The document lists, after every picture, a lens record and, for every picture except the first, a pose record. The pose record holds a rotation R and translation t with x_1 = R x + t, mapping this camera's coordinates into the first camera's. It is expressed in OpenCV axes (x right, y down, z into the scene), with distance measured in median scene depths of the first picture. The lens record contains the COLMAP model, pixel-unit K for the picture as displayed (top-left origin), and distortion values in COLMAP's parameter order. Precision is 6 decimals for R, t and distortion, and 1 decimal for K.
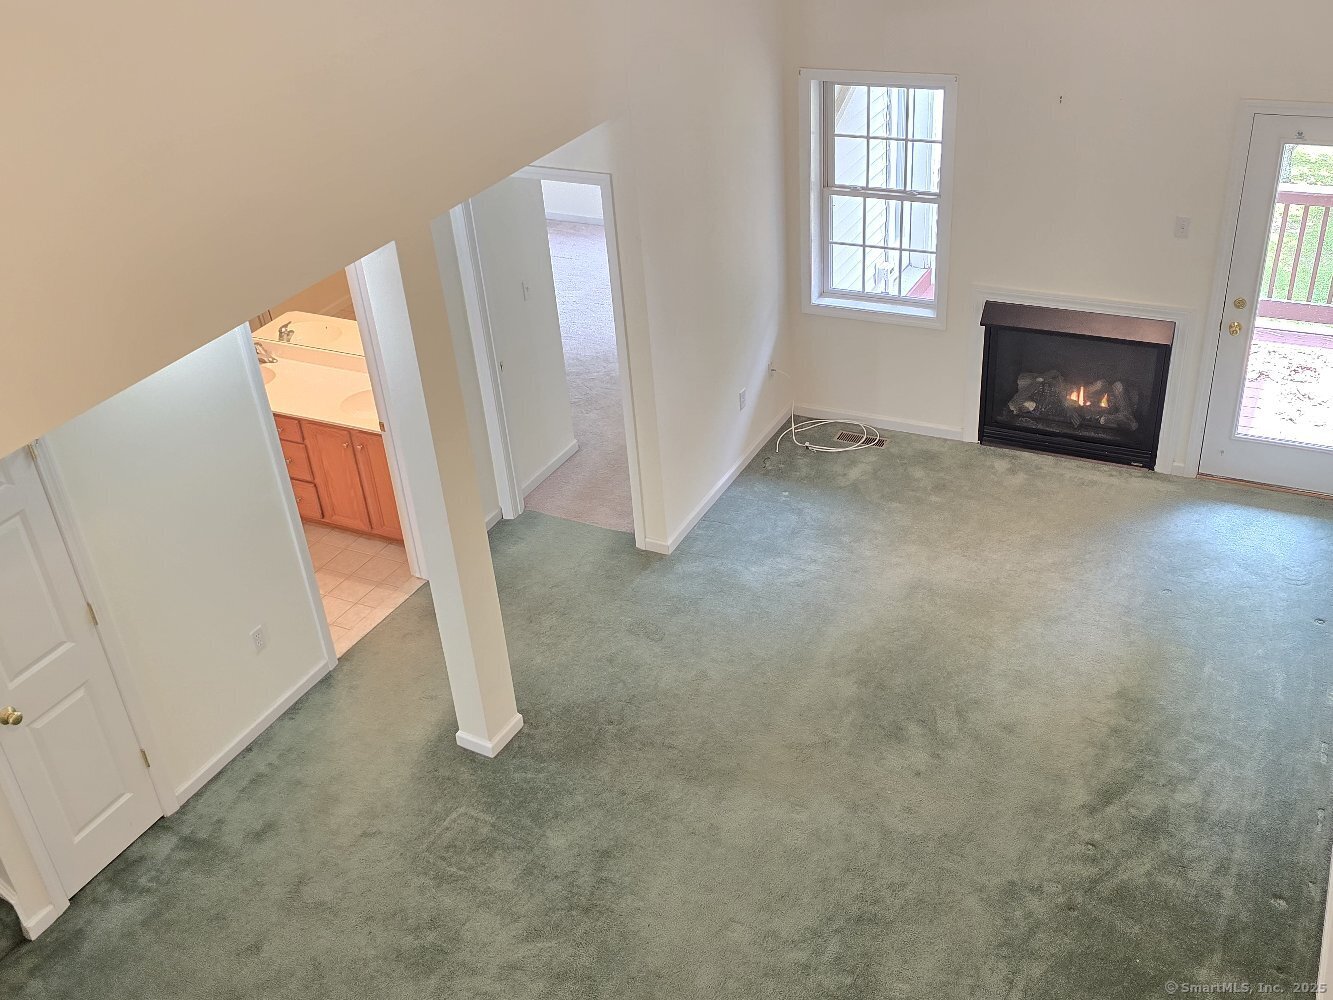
lens RADIAL K [[1311.6, 0, 666.5], [0, 1311.6, 500.0], [0, 0, 1]] dist [0.135813, -0.236945]
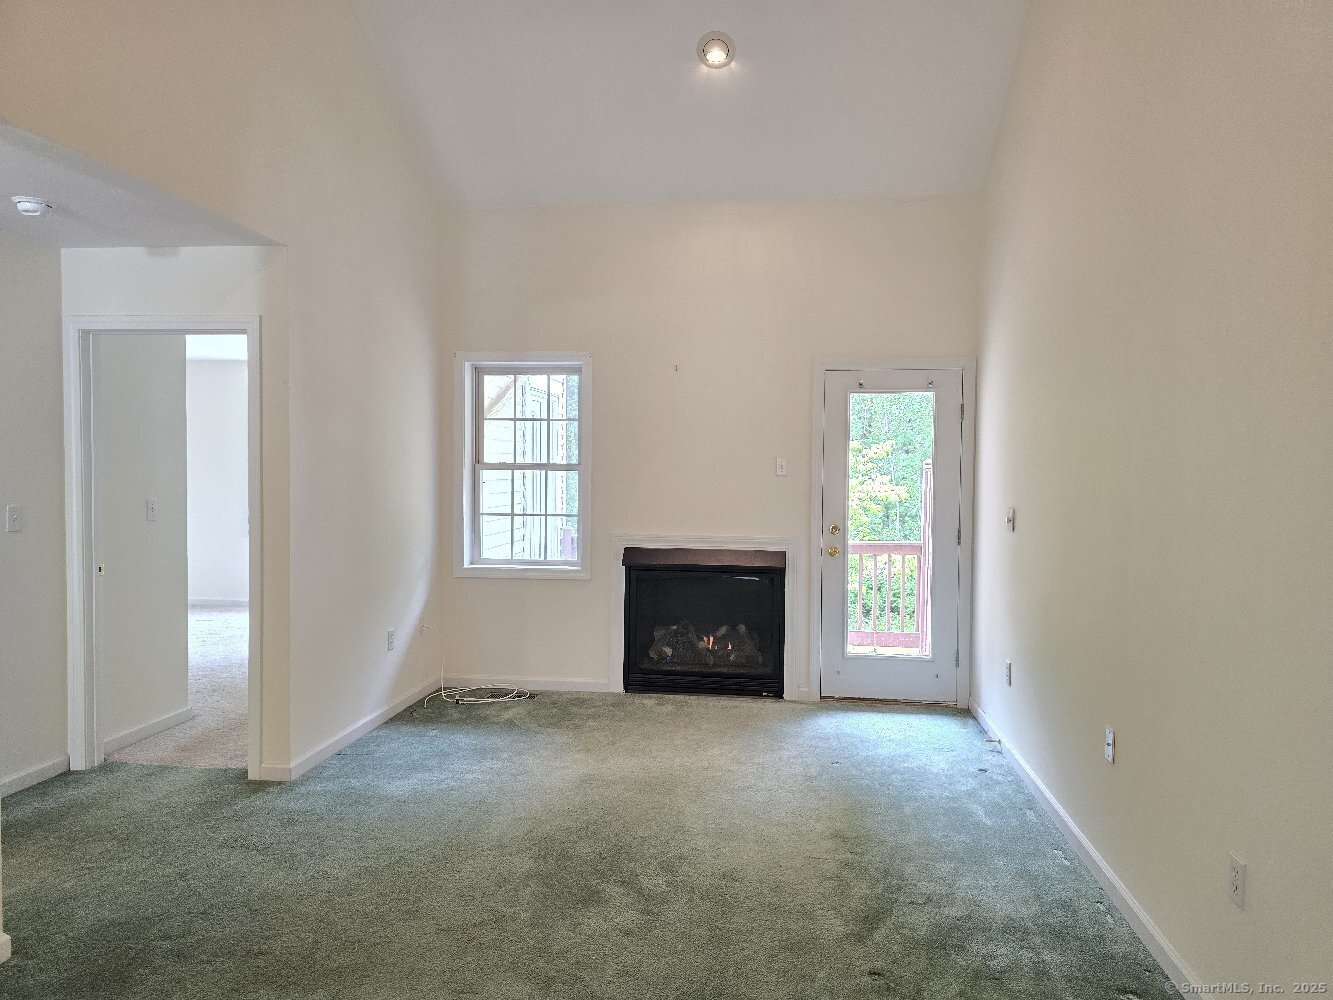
lens RADIAL K [[902.2, 0, 666.5], [0, 902.2, 500.0], [0, 0, 1]] dist [0.075050, -0.052655]
pose [[0.940457, 0.069434, 0.332744, 0.019429], [0.104350, 0.872669, -0.477032, 0.181660], [-0.323498, 0.483350, 0.813463, 0.354112]]
